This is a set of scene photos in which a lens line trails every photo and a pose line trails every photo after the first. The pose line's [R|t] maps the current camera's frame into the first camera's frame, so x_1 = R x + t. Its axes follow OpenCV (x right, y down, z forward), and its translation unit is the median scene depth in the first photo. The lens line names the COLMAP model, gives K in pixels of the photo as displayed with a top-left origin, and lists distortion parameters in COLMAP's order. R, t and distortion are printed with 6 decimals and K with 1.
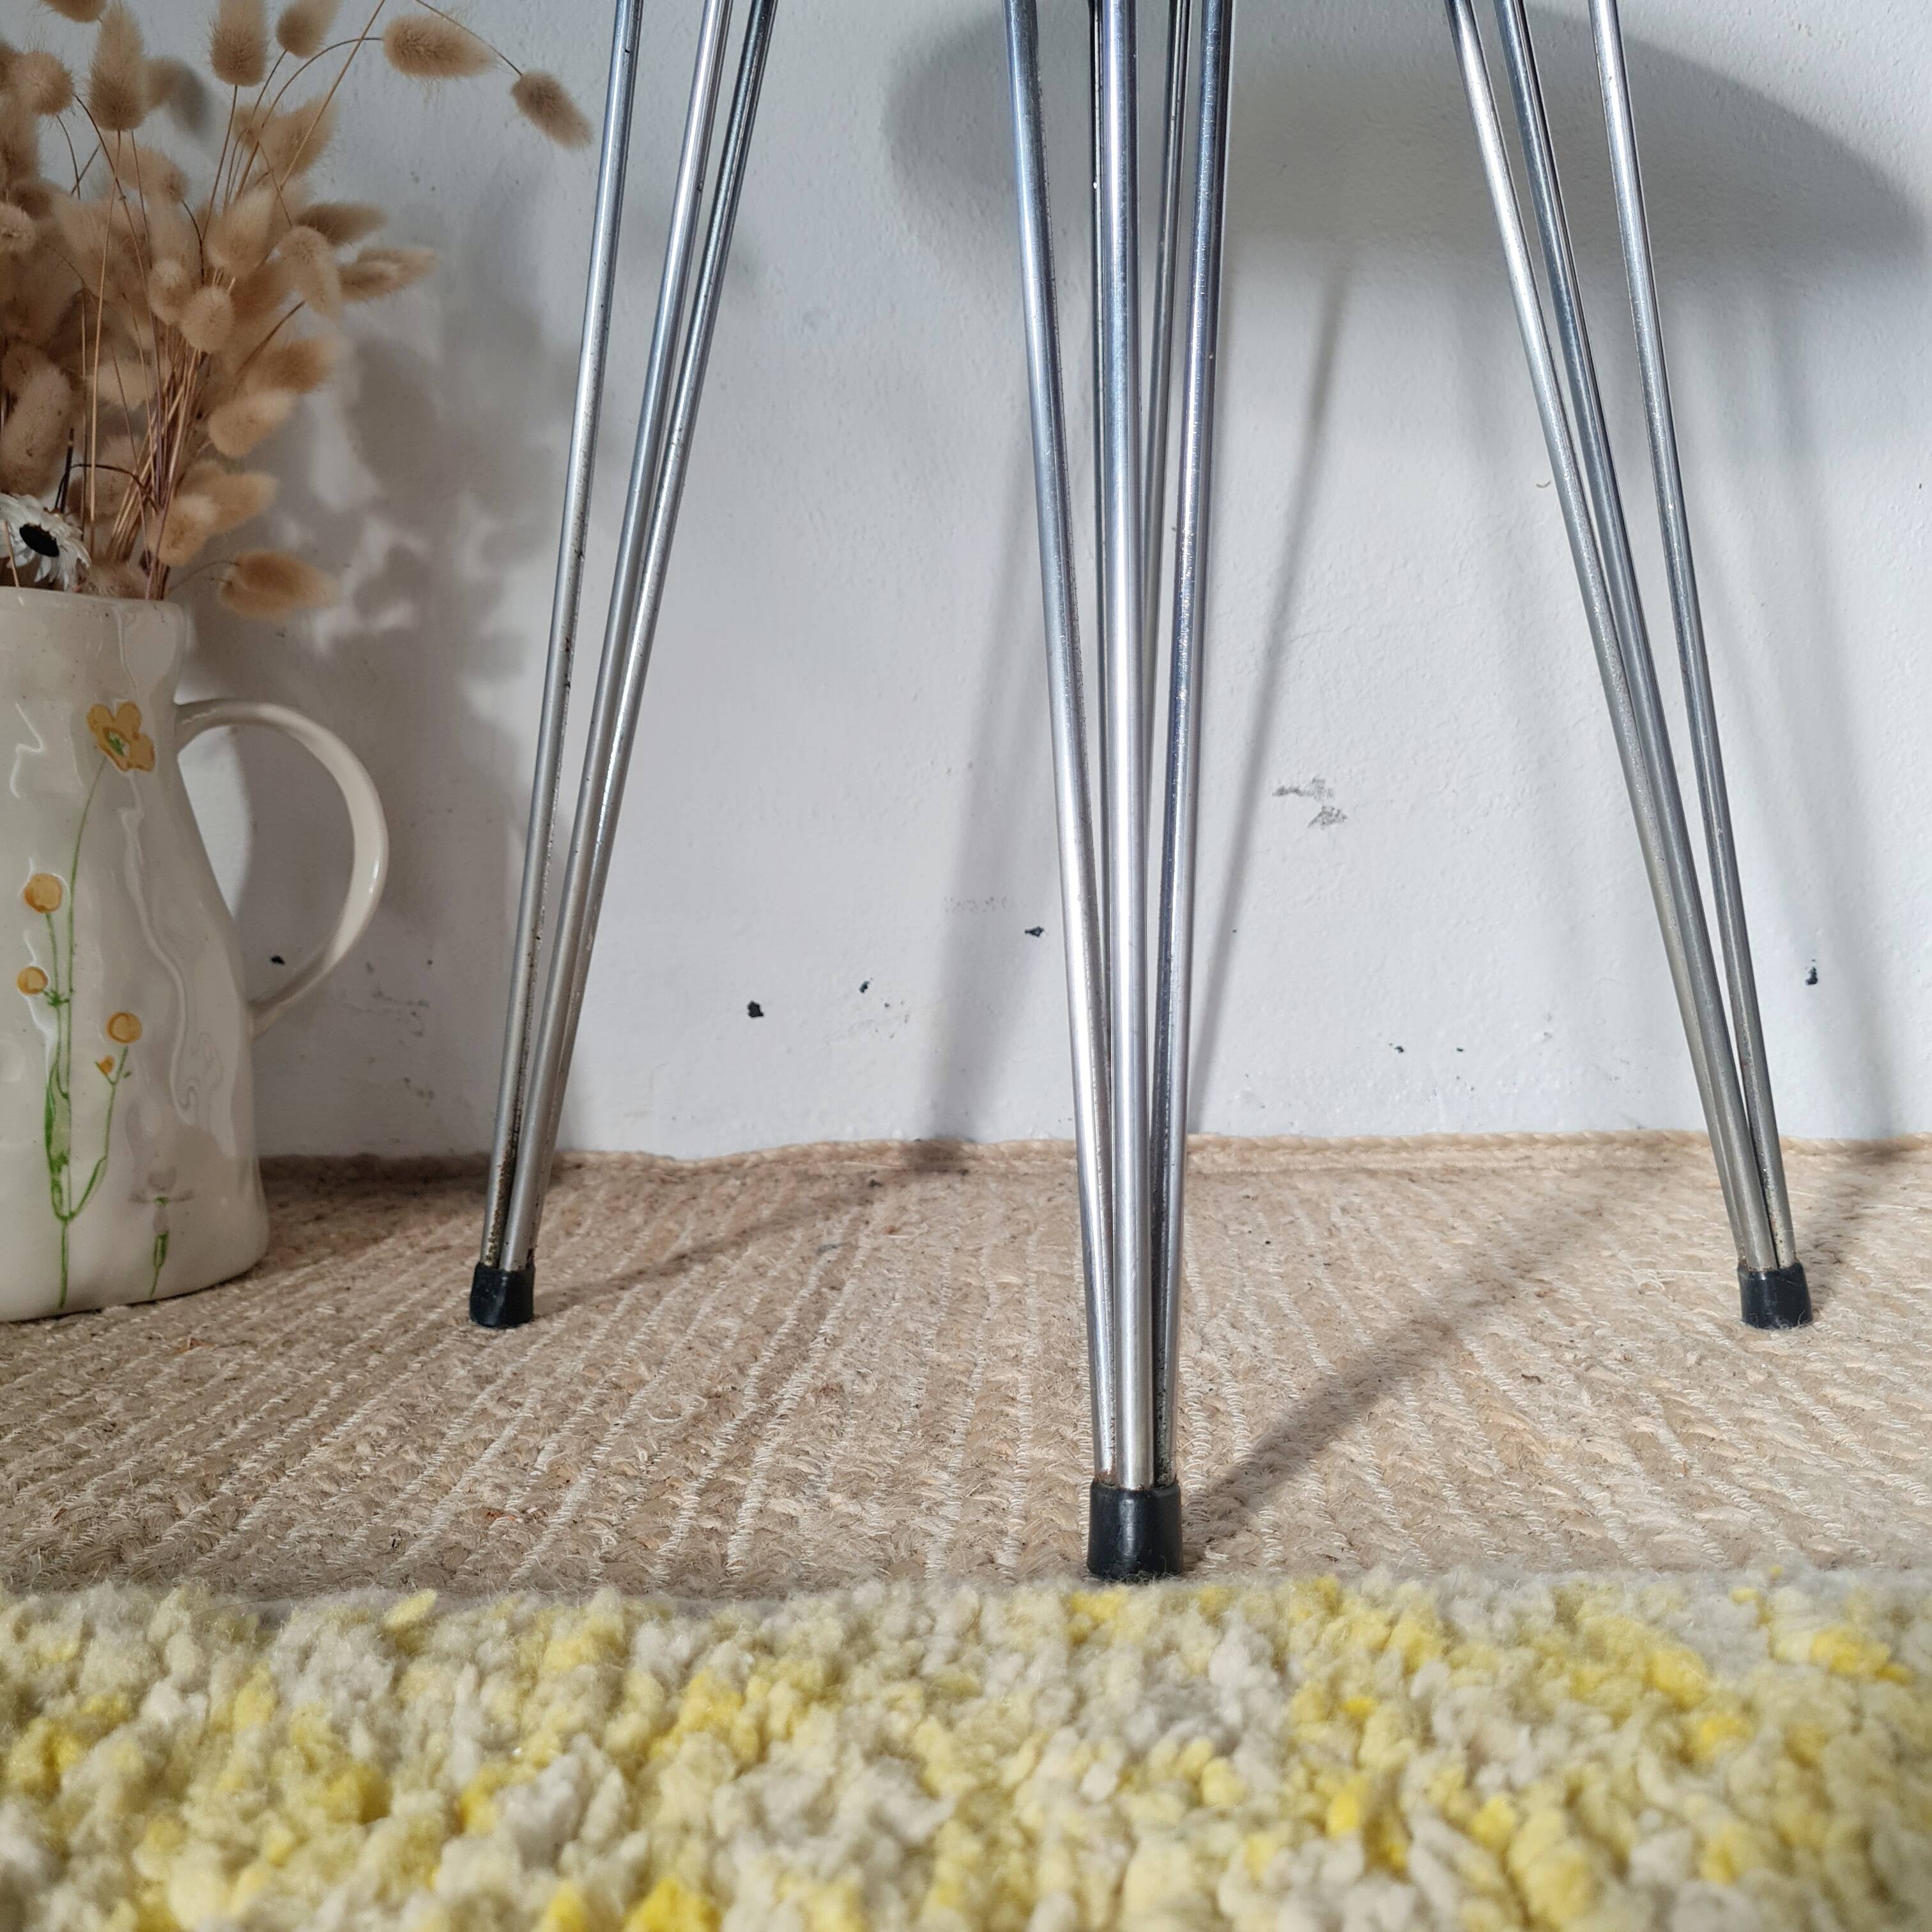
lens RADIAL K [[2067.3, 0, 936.7], [0, 2067.3, 972.6], [0, 0, 1]] dist [0.037839, -0.033190]
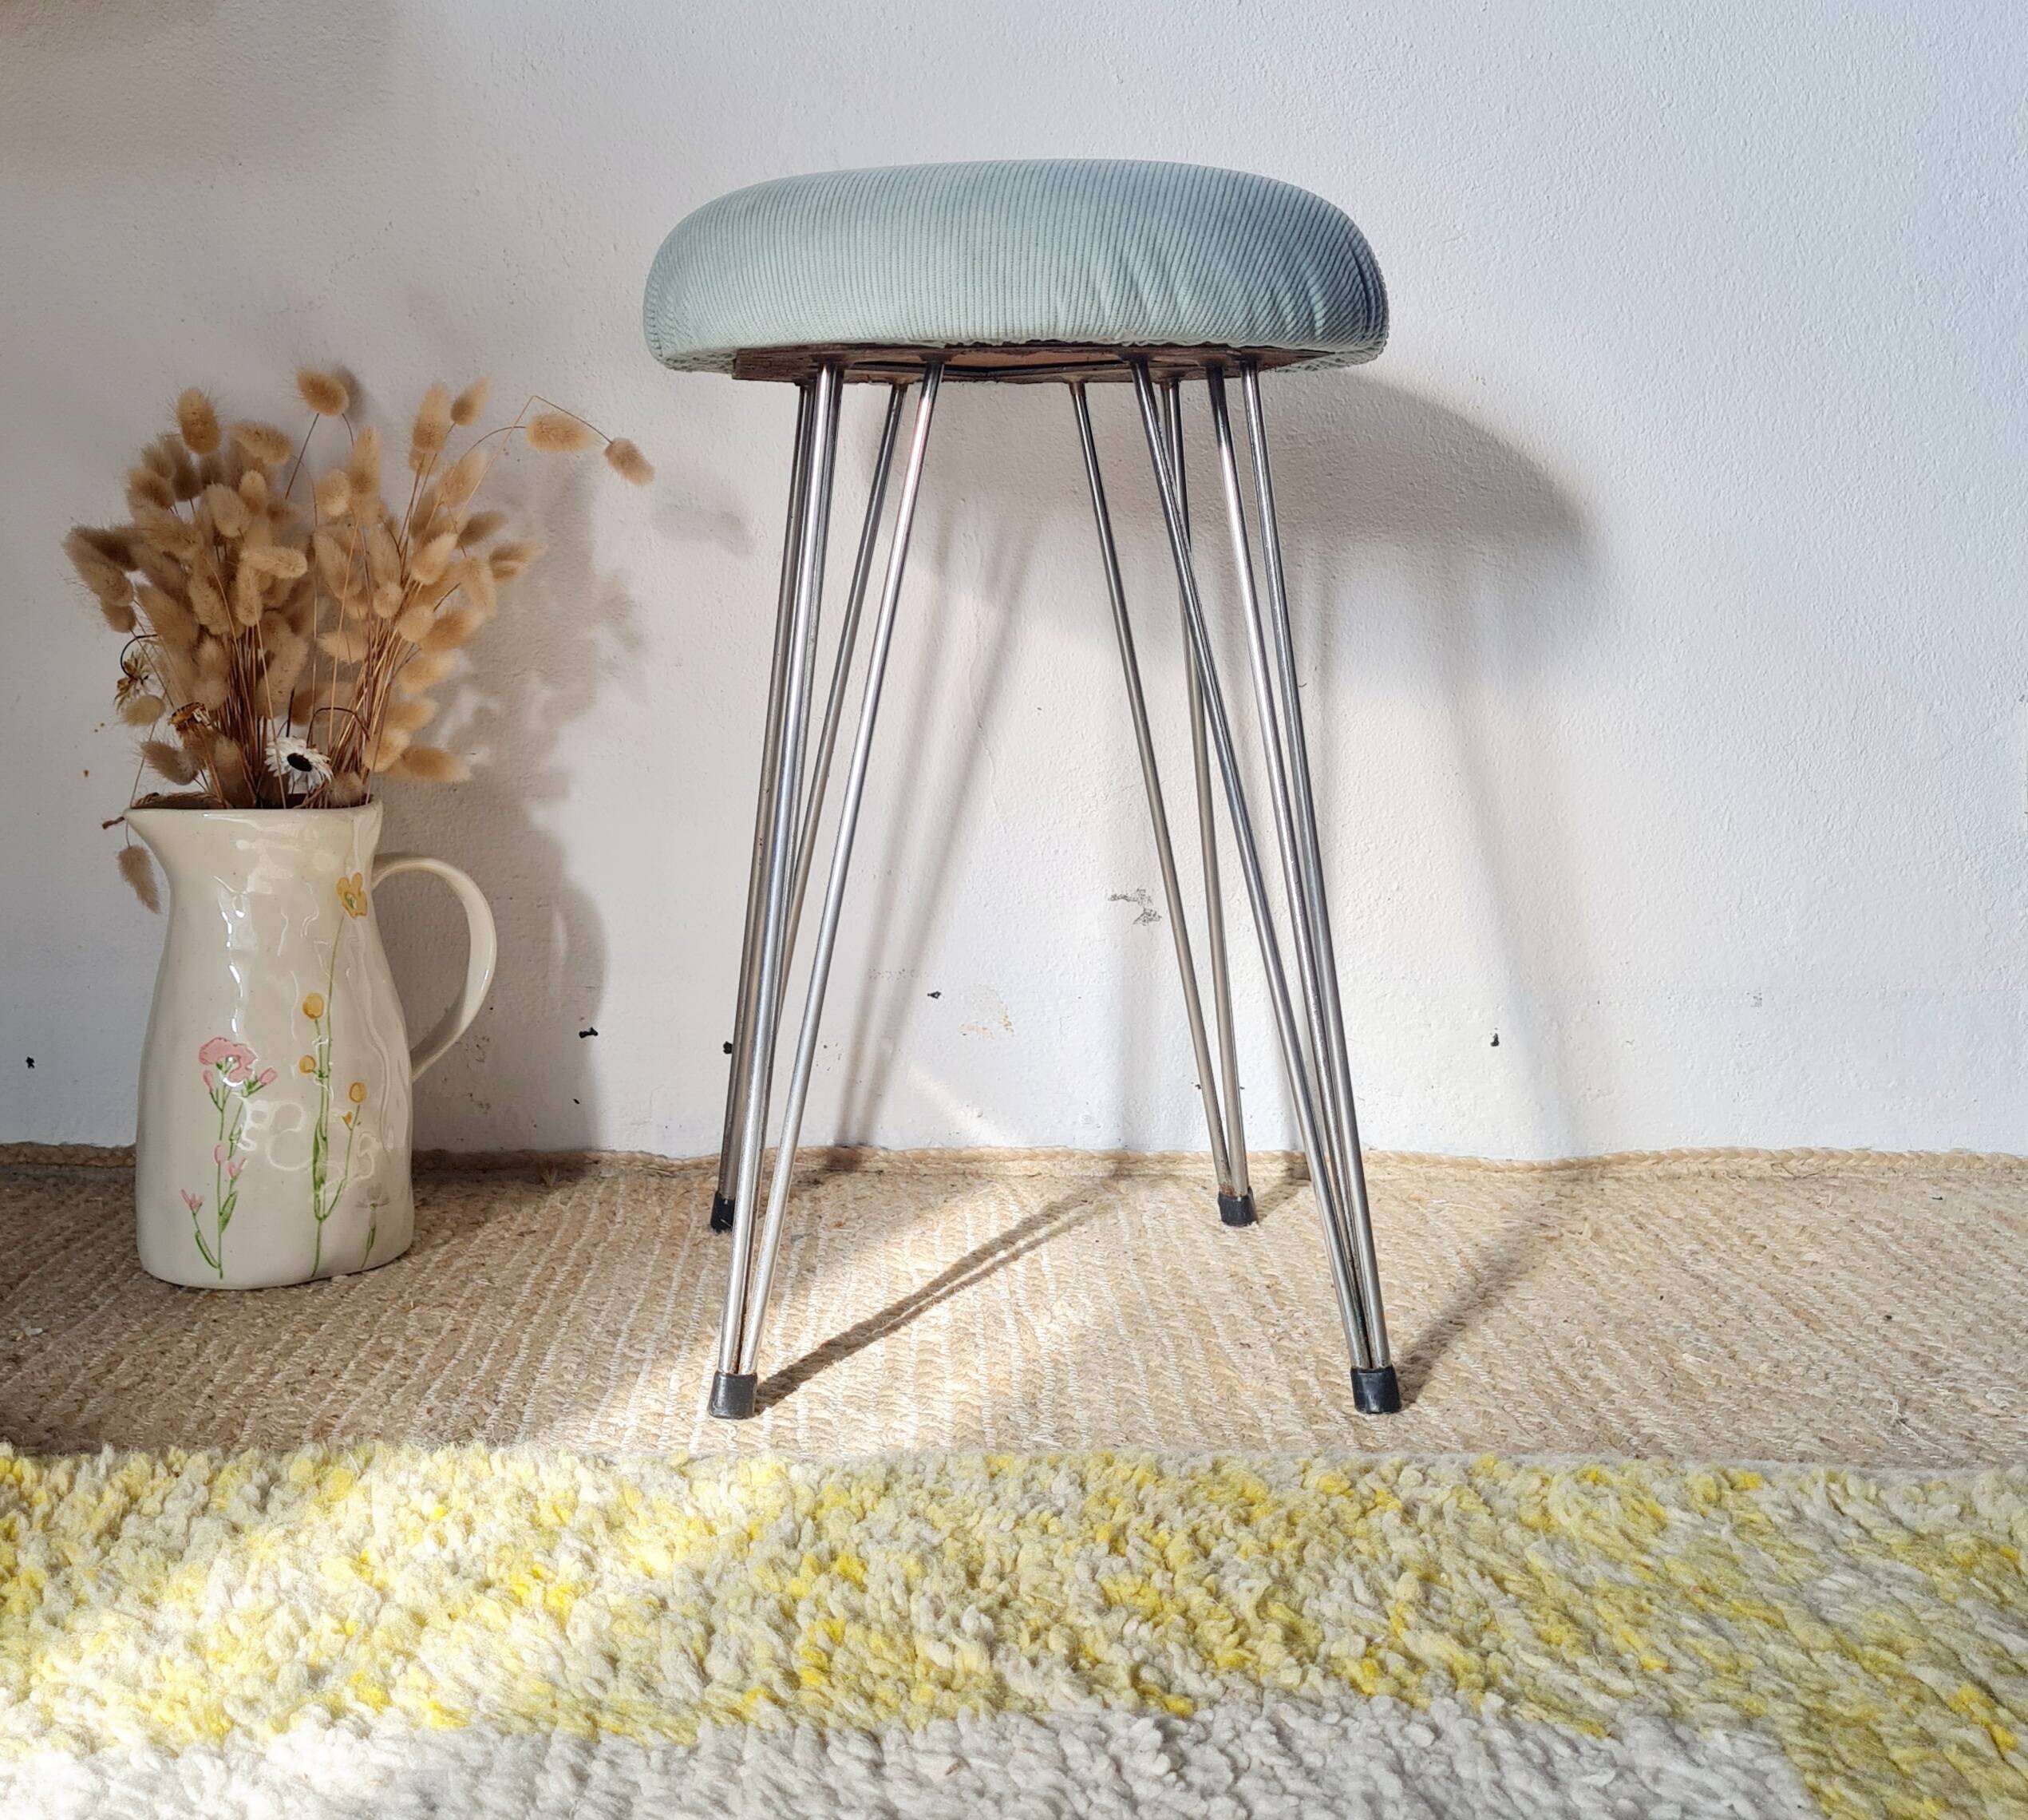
lens RADIAL K [[2508.4, 0, 795.3], [0, 2508.4, 604.3], [0, 0, 1]] dist [0.045564, -0.024434]
pose [[0.999526, 0.022501, 0.020989, -0.114959], [-0.021015, 0.997427, -0.068537, -0.217593], [-0.022477, 0.068064, 0.997428, -0.911327]]
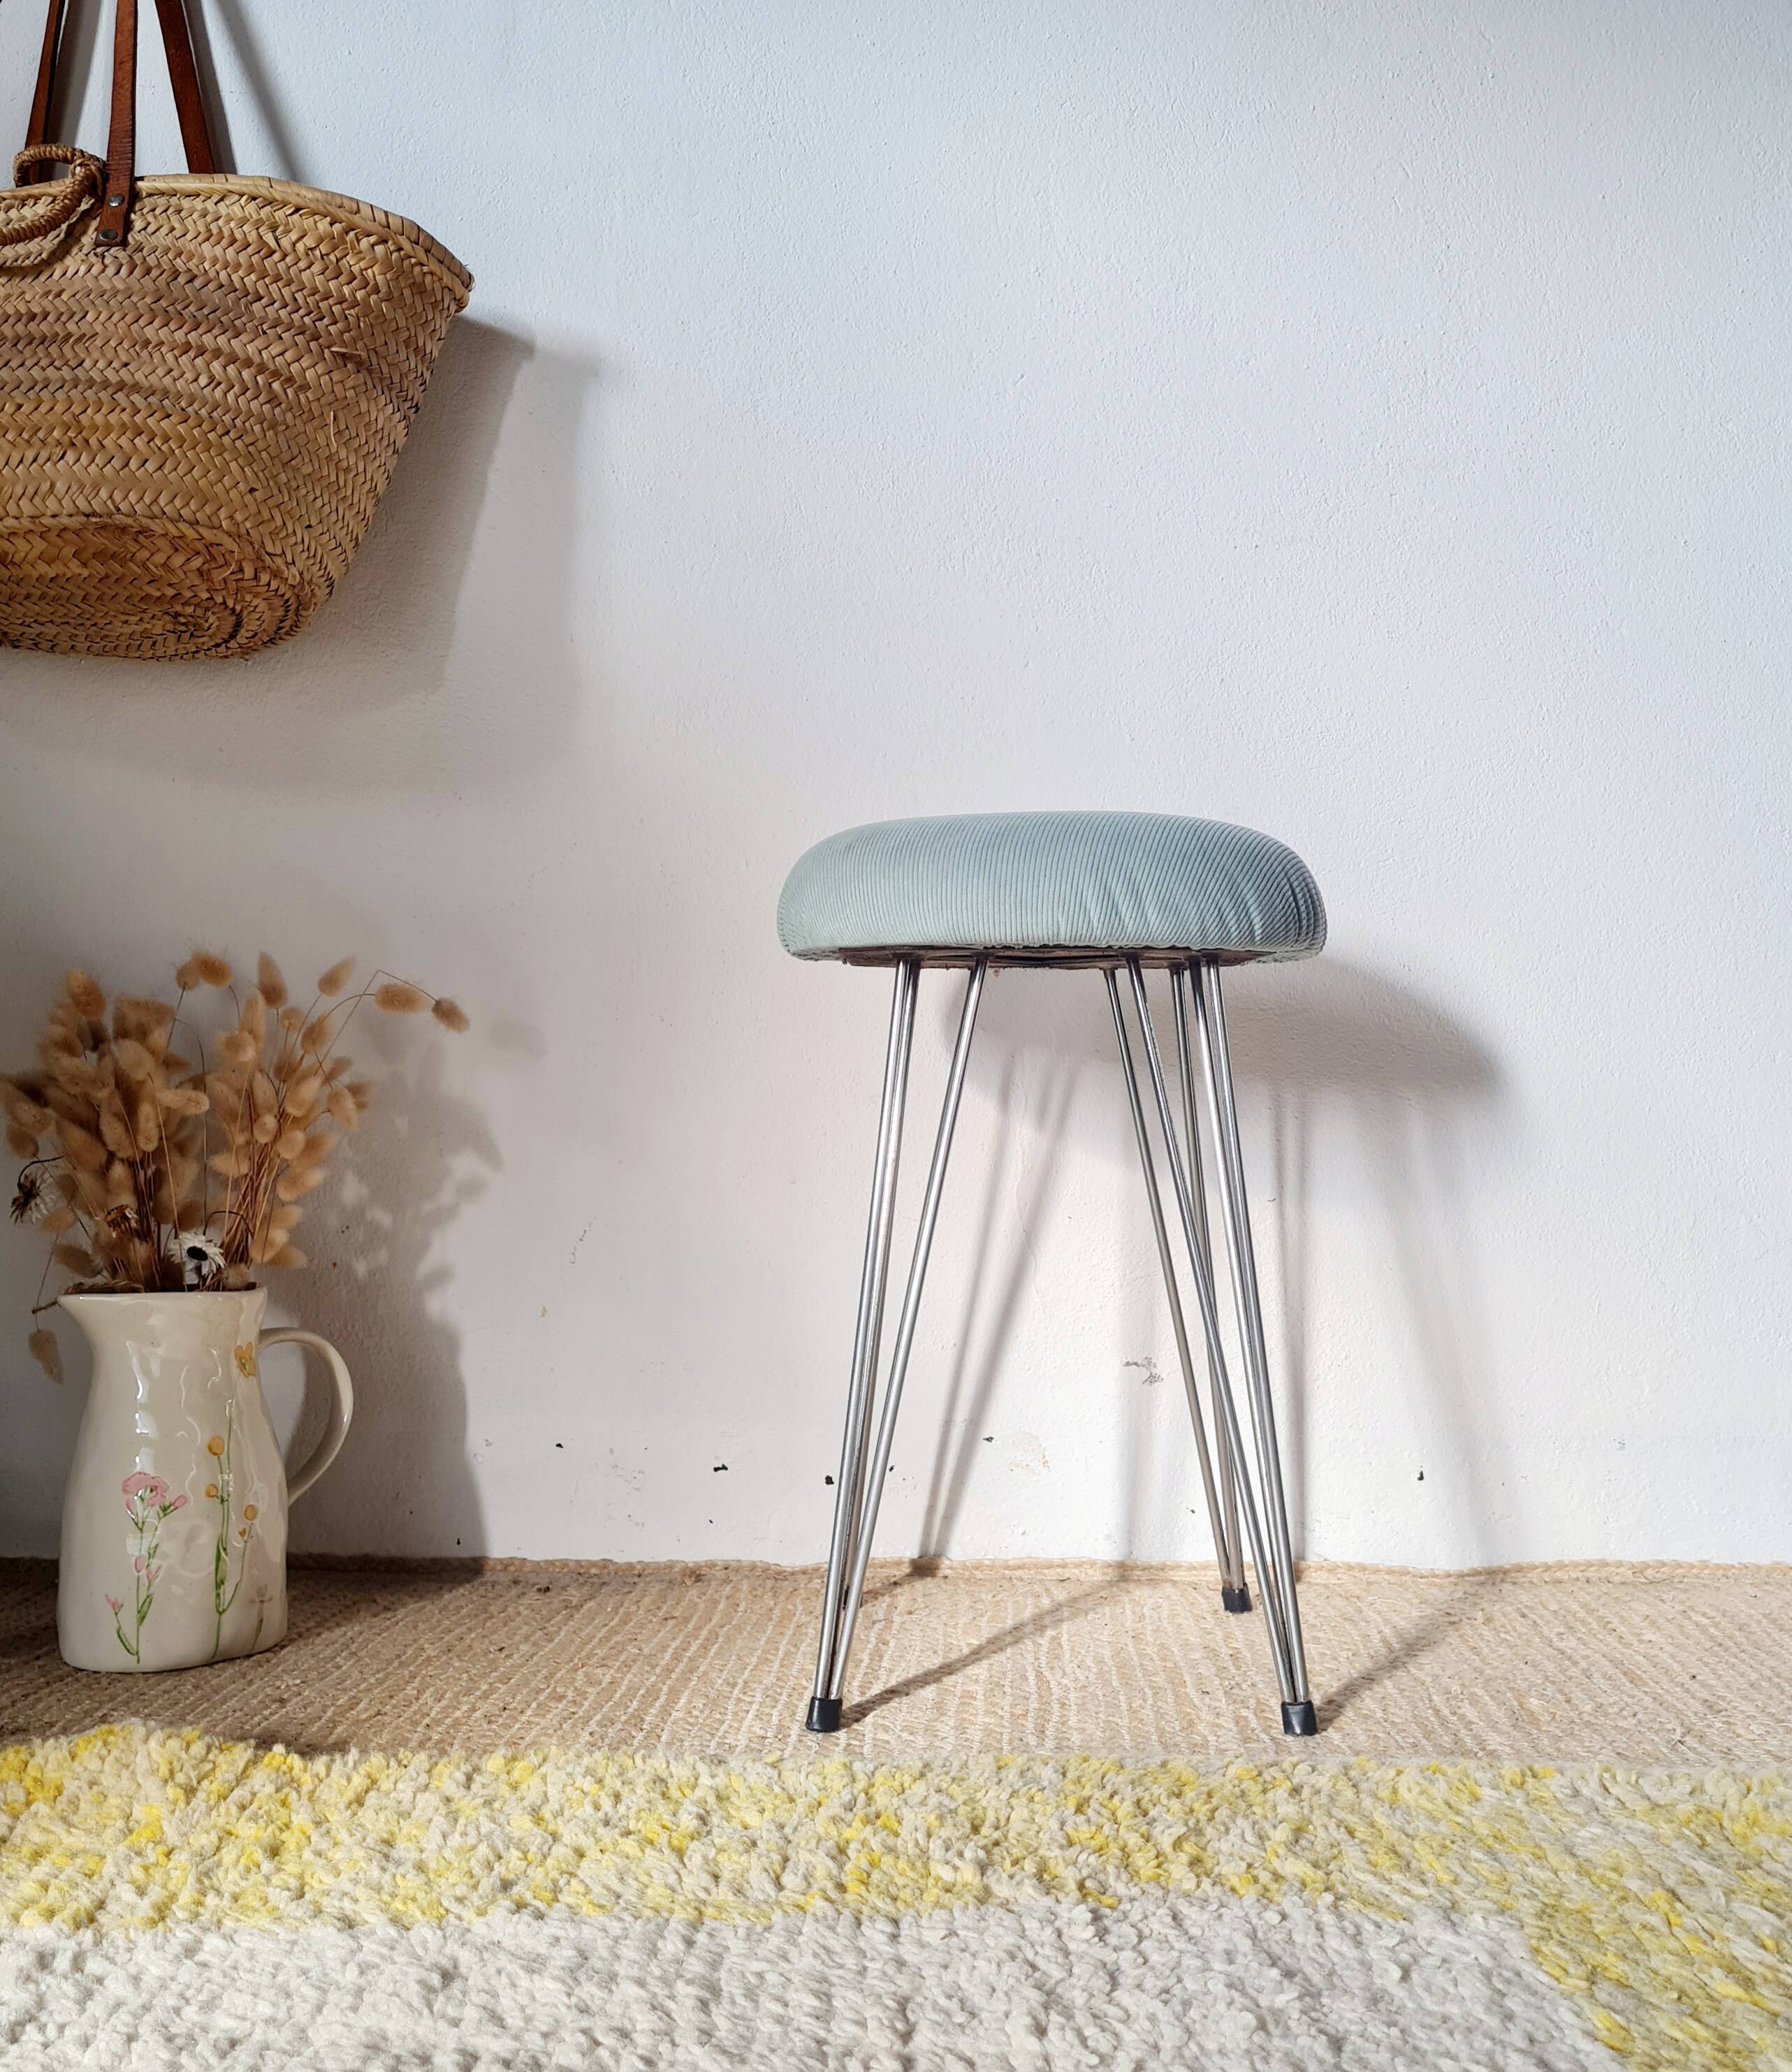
lens RADIAL K [[2182.8, 0, 946.3], [0, 2182.8, 1044.5], [0, 0, 1]] dist [0.043661, 0.007356]
pose [[0.999232, 0.027846, 0.027579, -0.067322], [-0.024559, 0.993283, -0.113075, -0.191921], [-0.030542, 0.112311, 0.993204, -1.211101]]
